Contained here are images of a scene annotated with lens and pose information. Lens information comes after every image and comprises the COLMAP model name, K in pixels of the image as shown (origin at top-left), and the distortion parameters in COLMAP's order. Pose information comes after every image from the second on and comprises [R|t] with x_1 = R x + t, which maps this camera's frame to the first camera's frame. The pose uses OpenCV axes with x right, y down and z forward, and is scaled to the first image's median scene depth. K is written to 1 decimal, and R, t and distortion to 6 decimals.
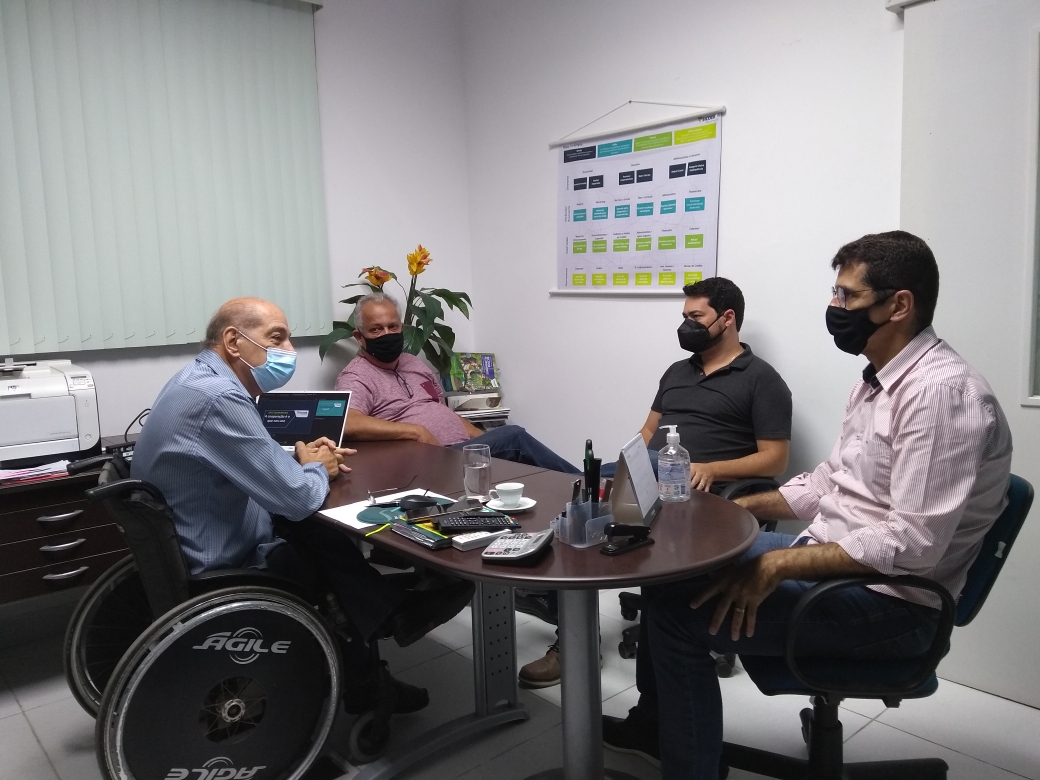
lens RADIAL K [[848.4, 0, 520.0], [0, 848.4, 390.0], [0, 0, 1]] dist [0.135448, -0.250471]
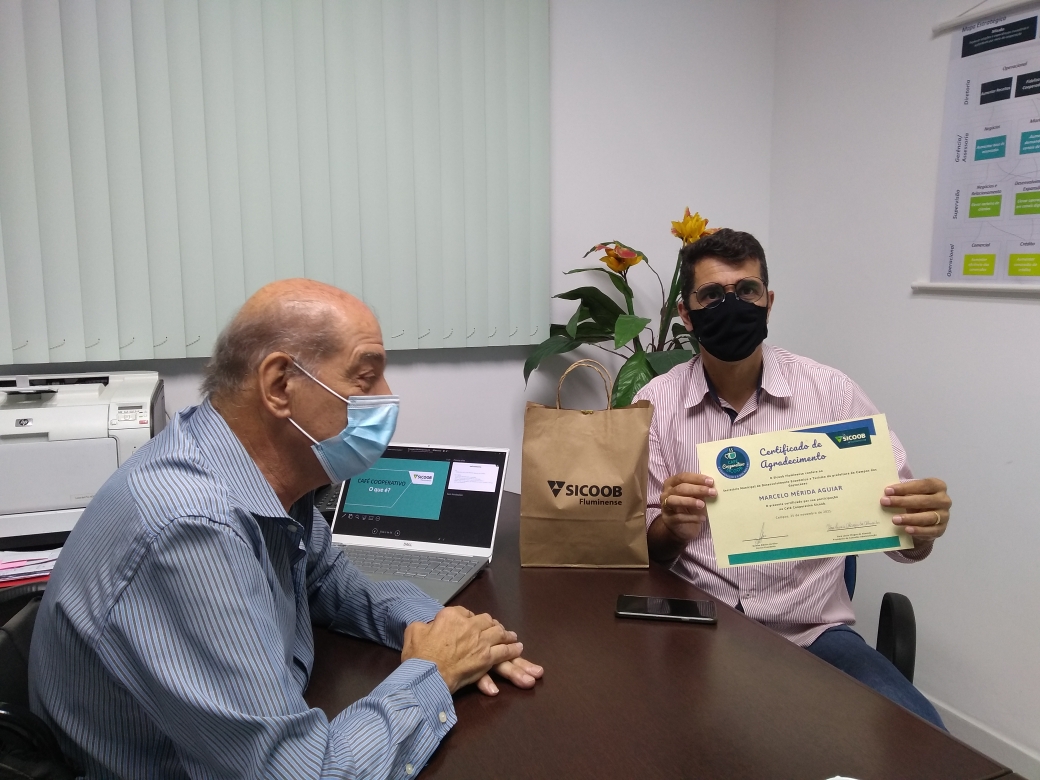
lens RADIAL K [[817.1, 0, 520.0], [0, 817.1, 390.0], [0, 0, 1]] dist [0.089732, -0.003187]
pose [[0.951935, 0.063523, -0.299639, -0.046022], [-0.057200, 0.997917, 0.029835, -0.047685], [0.300910, -0.011262, 0.953586, 0.387573]]
